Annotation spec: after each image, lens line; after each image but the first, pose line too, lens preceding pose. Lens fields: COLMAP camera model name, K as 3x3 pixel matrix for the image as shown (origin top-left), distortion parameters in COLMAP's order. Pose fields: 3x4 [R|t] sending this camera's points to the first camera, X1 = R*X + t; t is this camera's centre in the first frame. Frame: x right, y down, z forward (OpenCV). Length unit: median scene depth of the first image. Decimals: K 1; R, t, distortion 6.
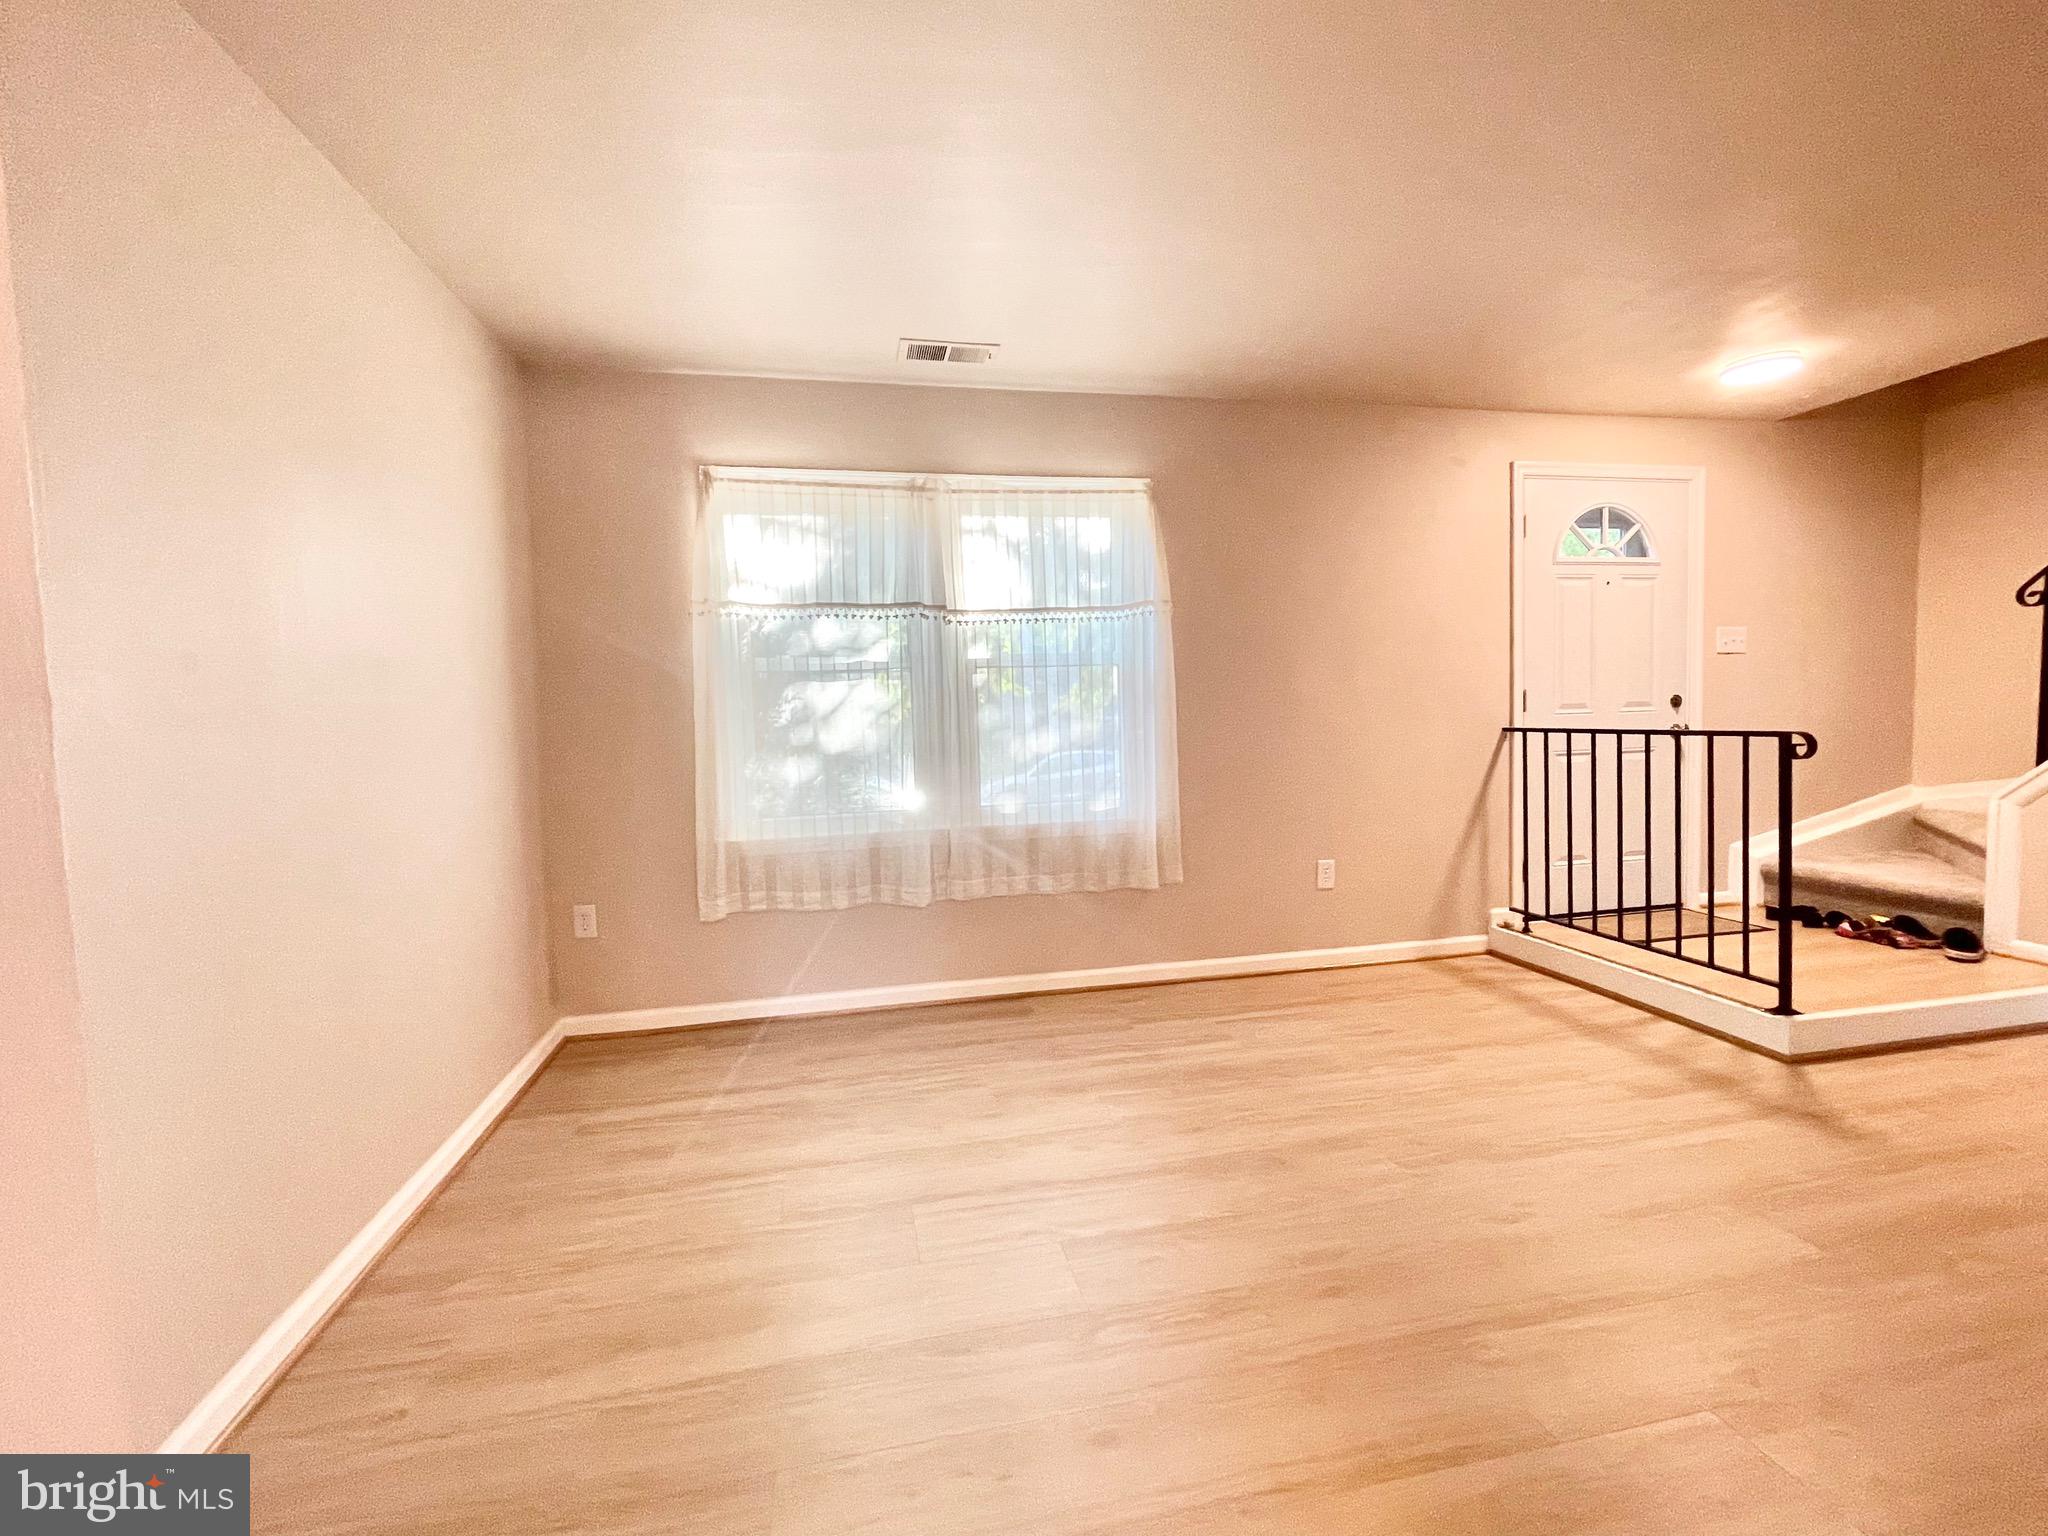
lens RADIAL K [[892.3, 0, 1027.3], [0, 892.3, 764.0], [0, 0, 1]] dist [-0.003393, 0.000046]
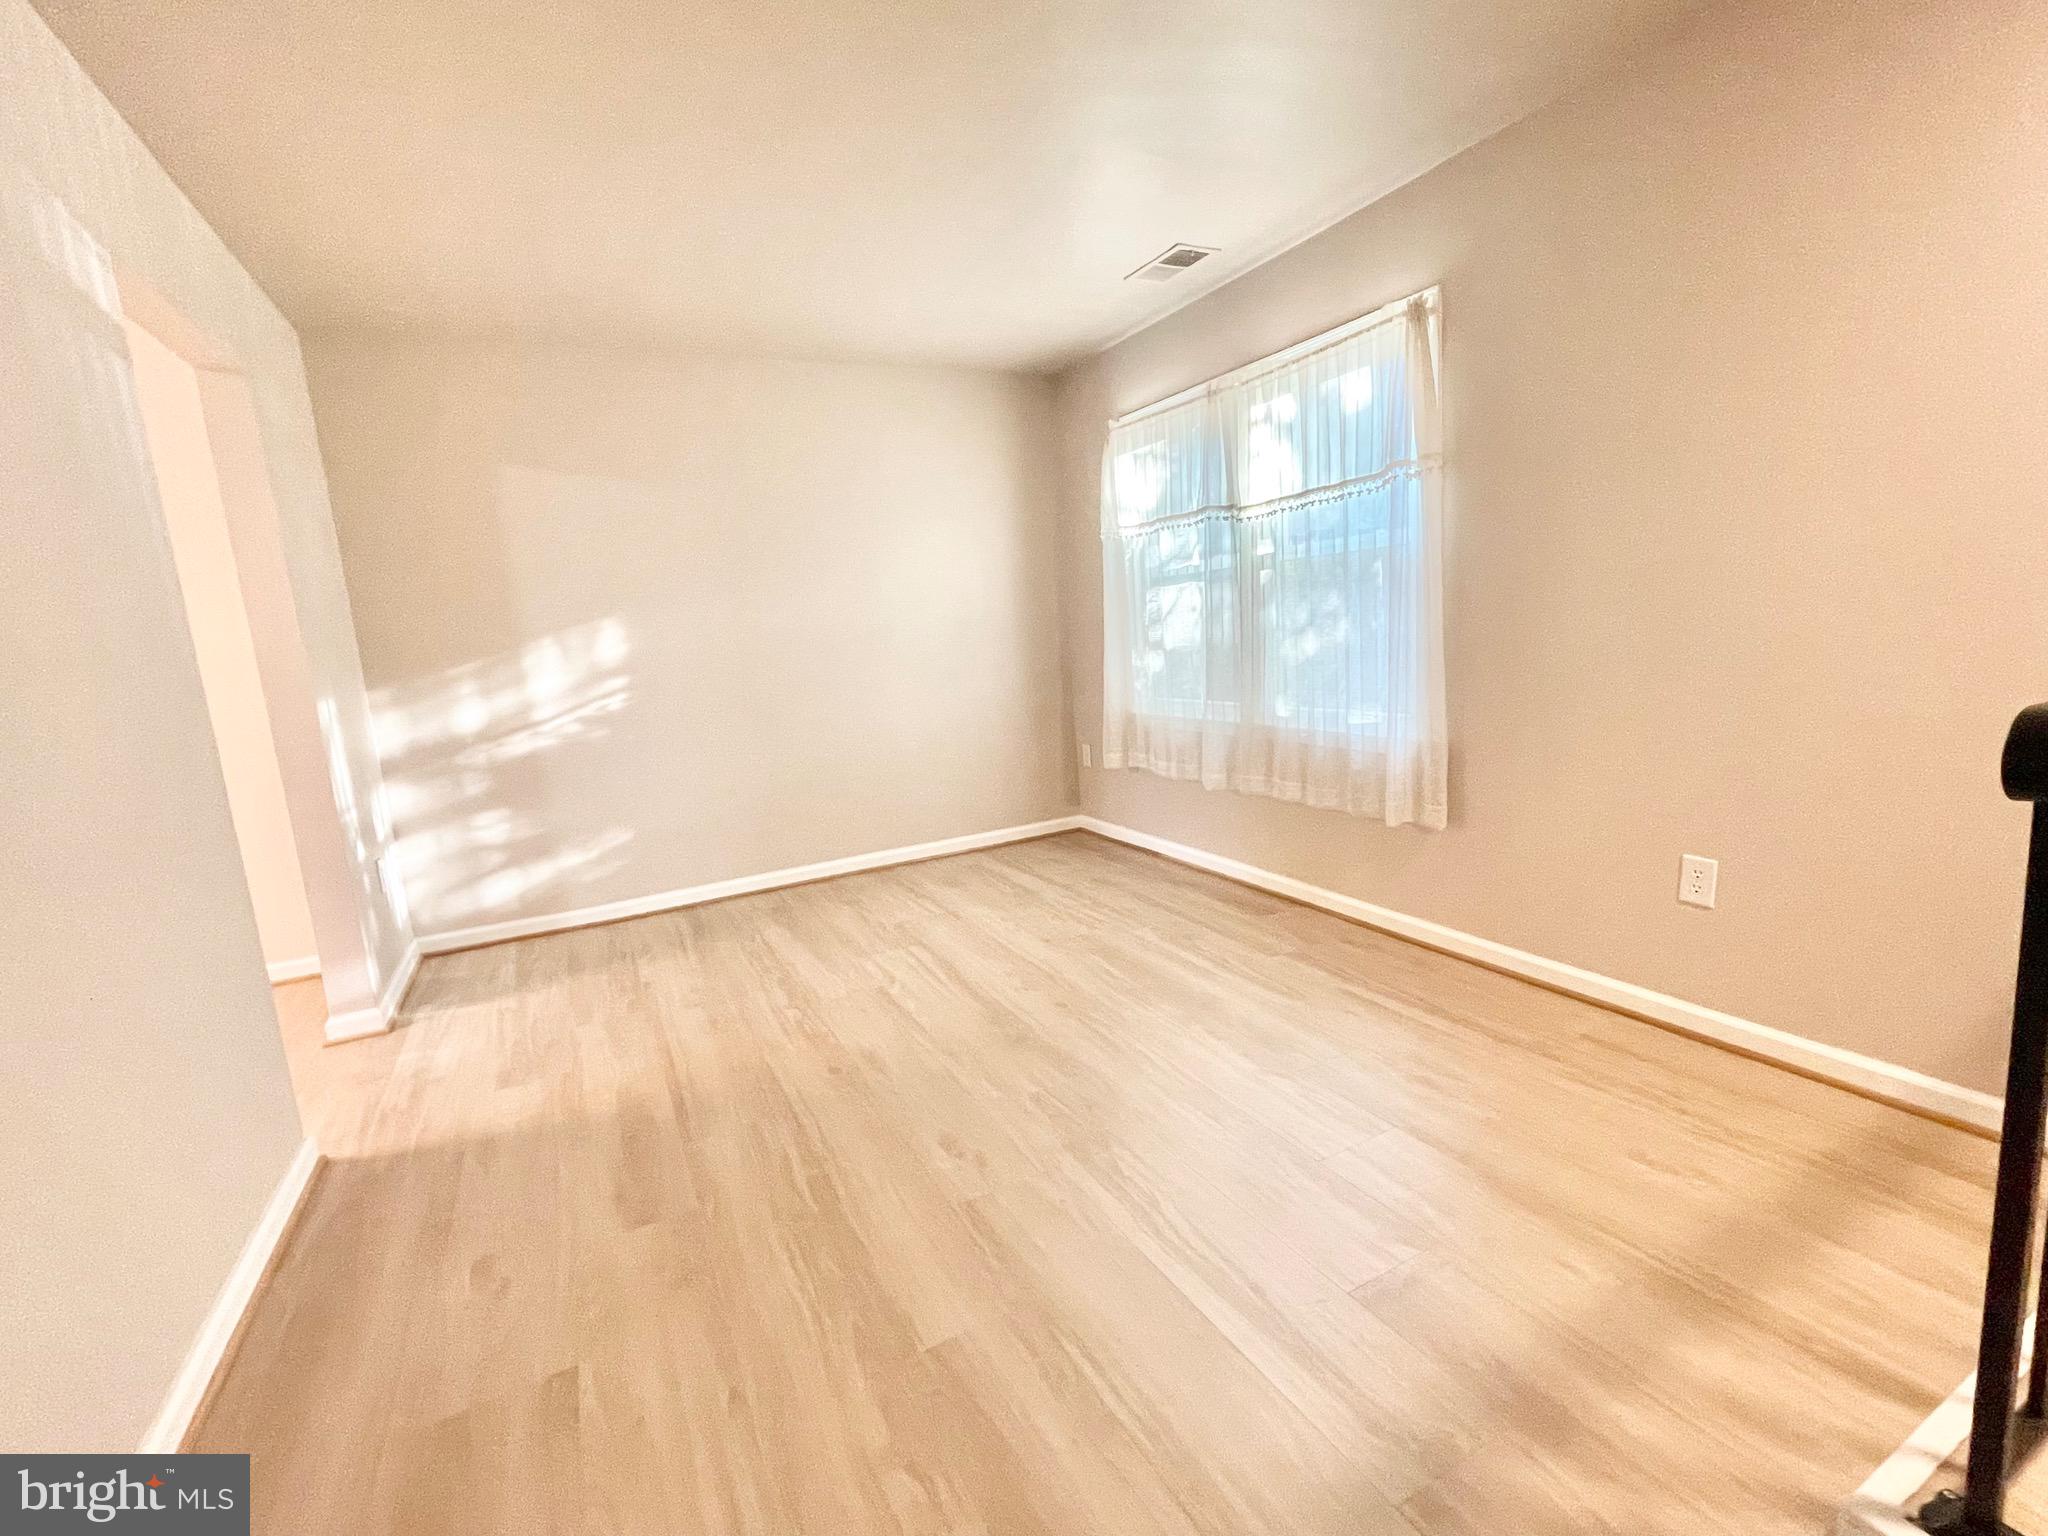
lens RADIAL K [[890.2, 0, 1025.8], [0, 890.2, 776.0], [0, 0, 1]] dist [-0.001395, -0.000138]
pose [[0.264912, 0.171685, -0.948866, 0.881523], [0.002927, 0.983874, 0.178837, -0.056570], [0.964268, -0.050153, 0.260138, 0.500195]]
